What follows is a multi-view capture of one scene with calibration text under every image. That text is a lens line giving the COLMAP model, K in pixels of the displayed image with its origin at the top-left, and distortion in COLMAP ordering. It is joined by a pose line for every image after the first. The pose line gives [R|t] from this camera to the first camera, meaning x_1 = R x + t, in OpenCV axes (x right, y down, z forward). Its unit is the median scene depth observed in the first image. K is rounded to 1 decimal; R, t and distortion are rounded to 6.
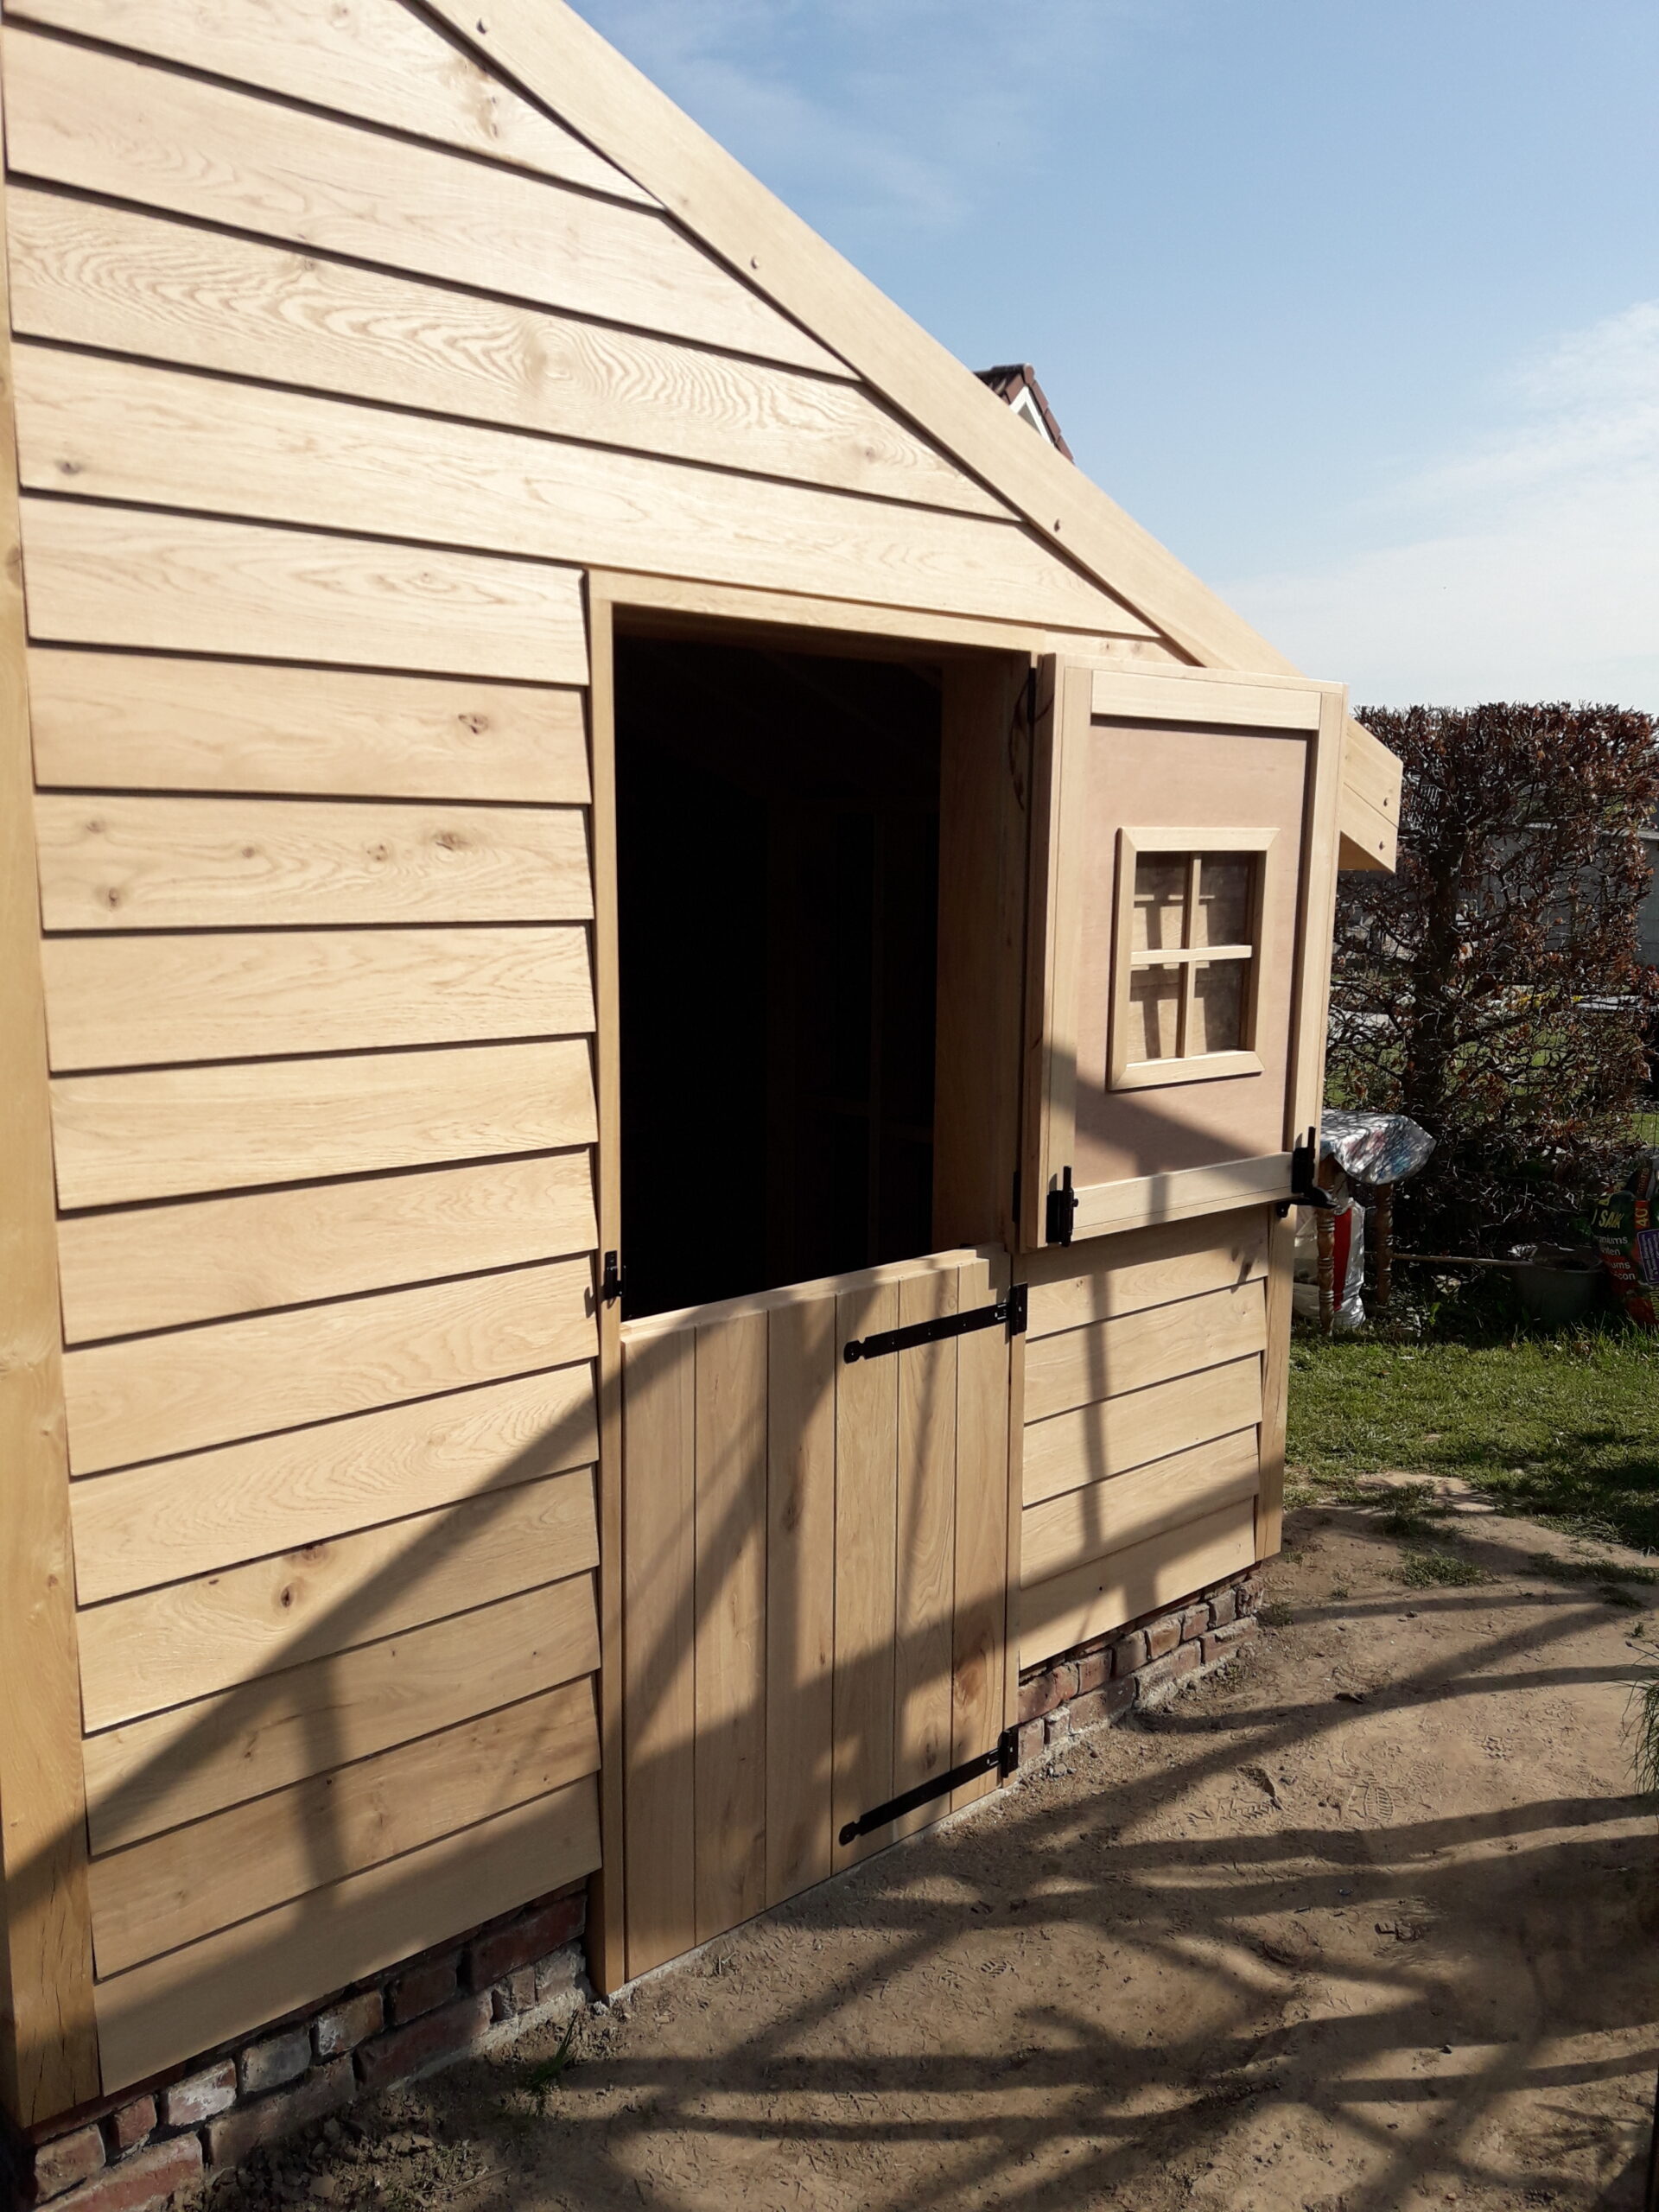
lens RADIAL K [[1815.0, 0, 825.2], [0, 1815.0, 1151.6], [0, 0, 1]] dist [0.041430, -0.085000]
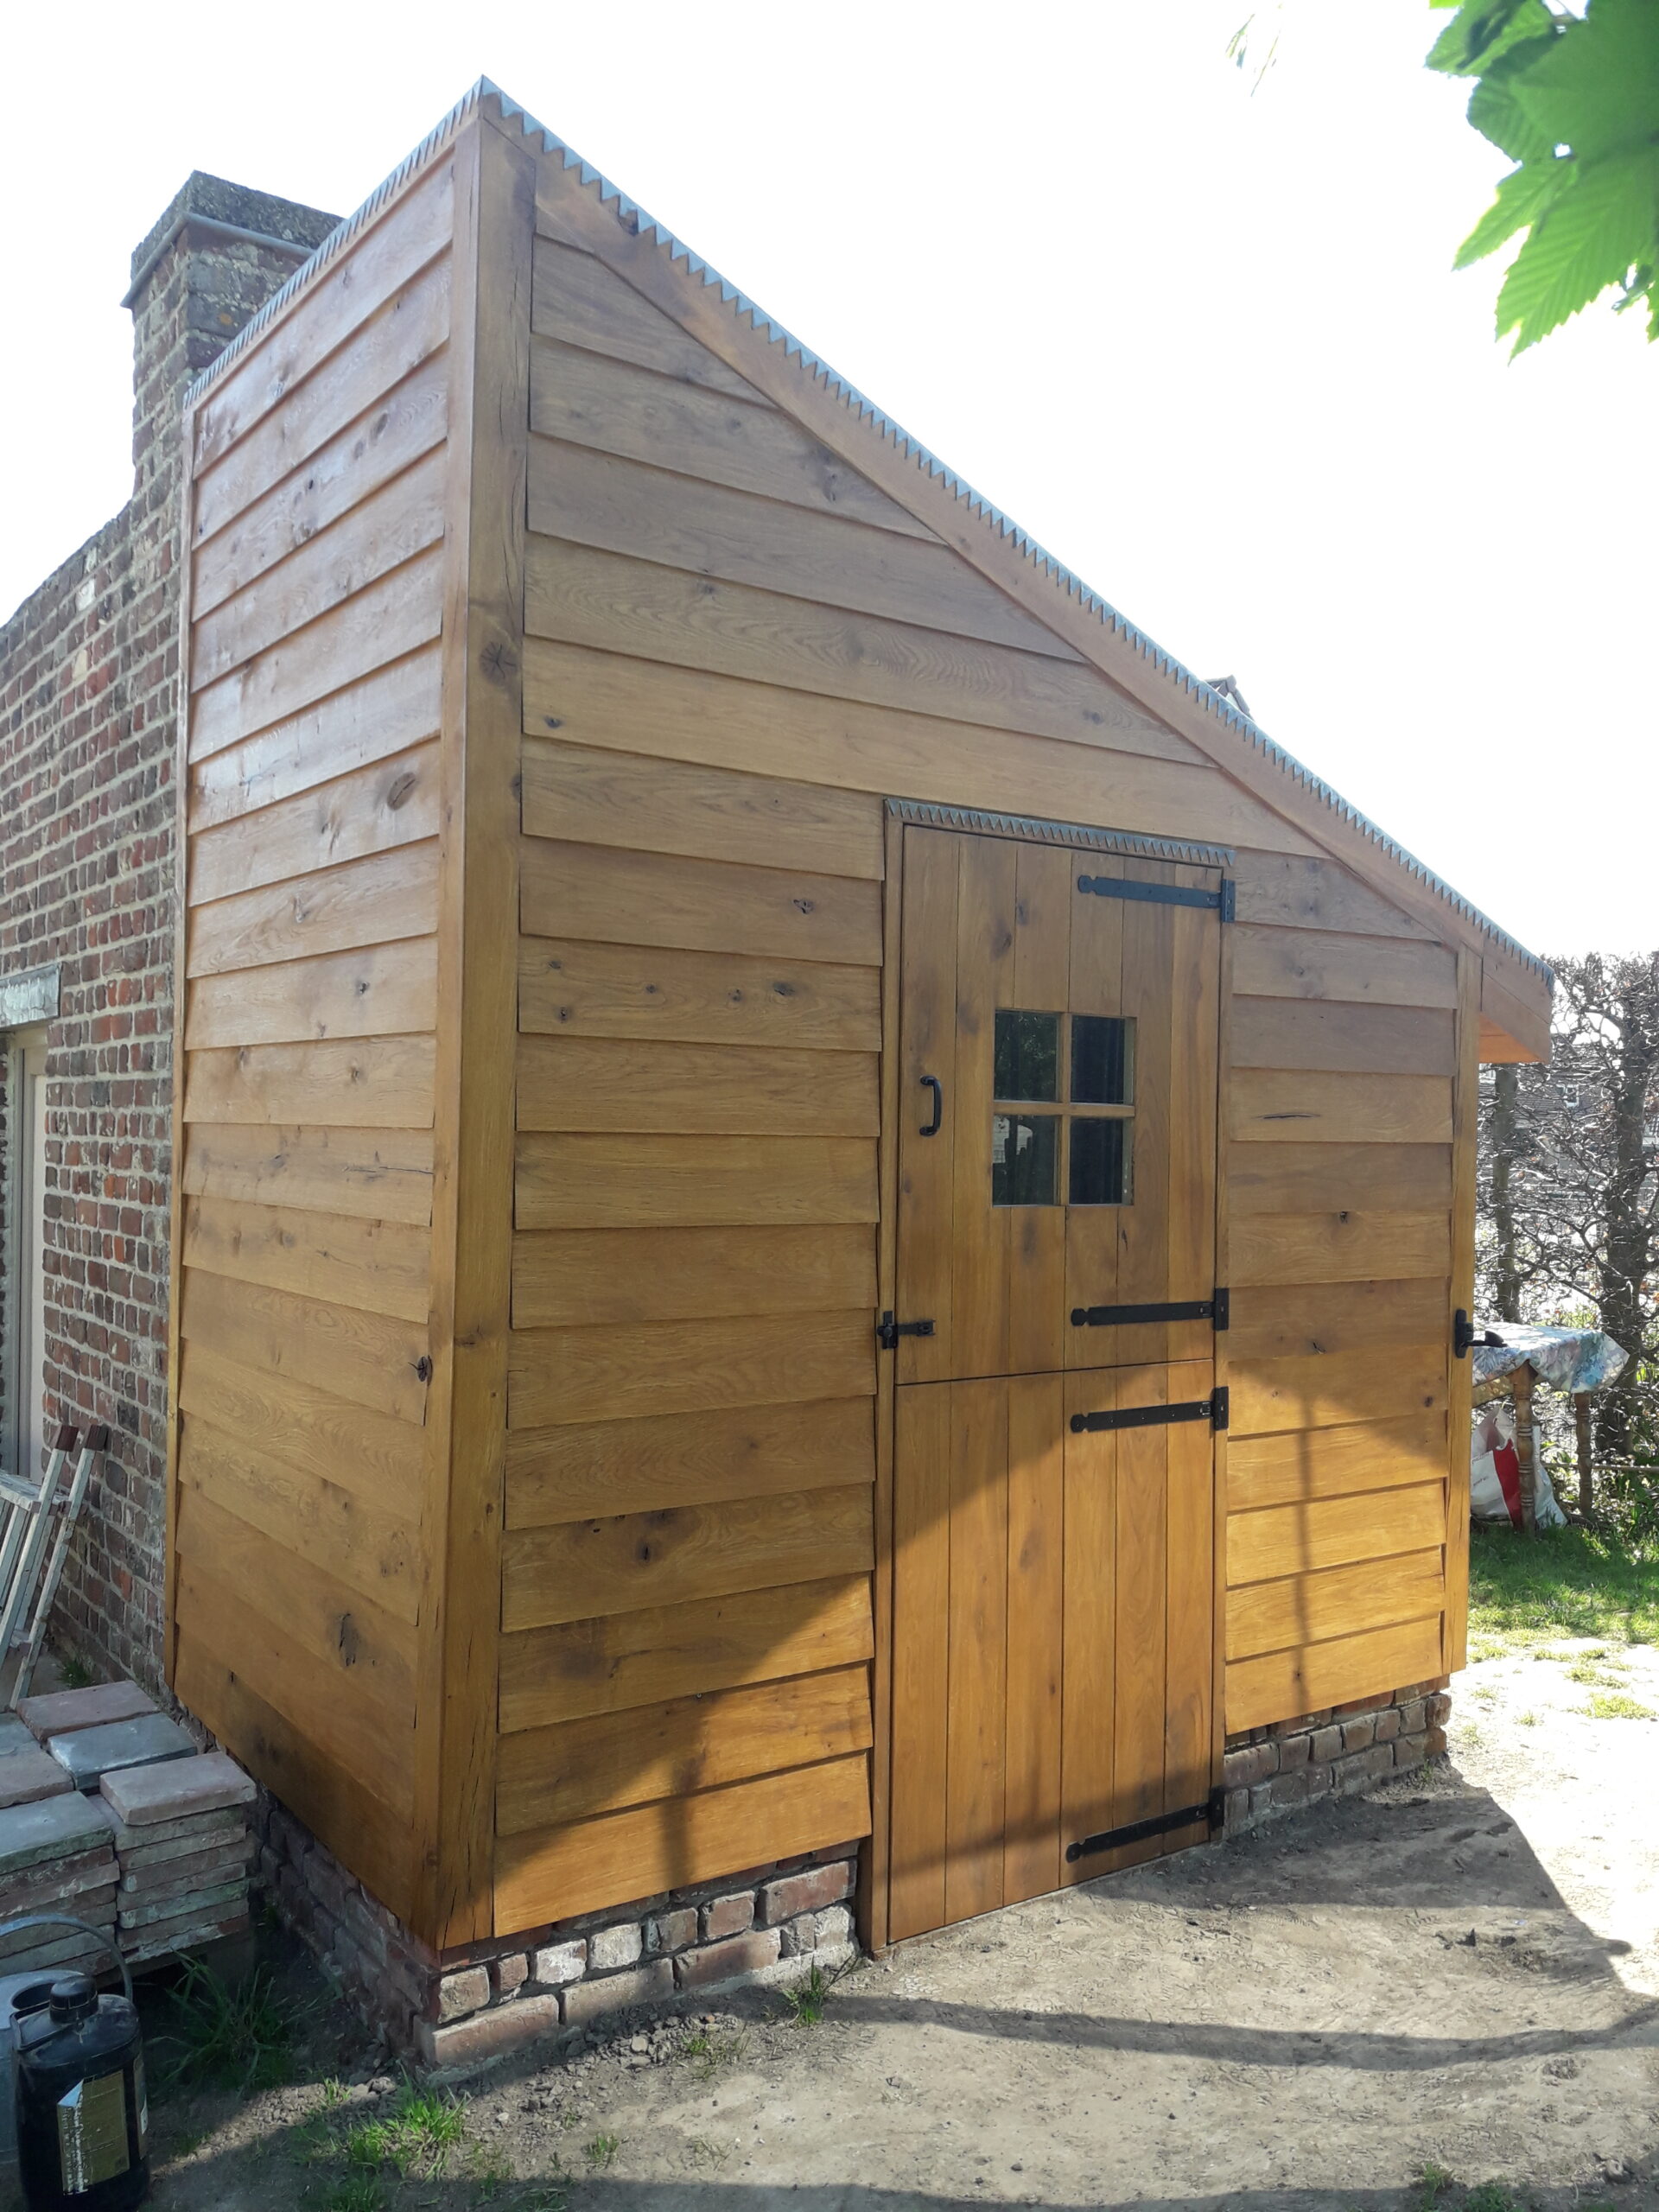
lens RADIAL K [[1786.9, 0, 833.3], [0, 1786.9, 1151.2], [0, 0, 1]] dist [0.109628, -0.195839]
pose [[0.993880, 0.007207, -0.110226, -0.019245], [-0.024204, 0.987830, -0.153646, 0.133459], [0.107777, 0.155373, 0.981959, -0.253107]]
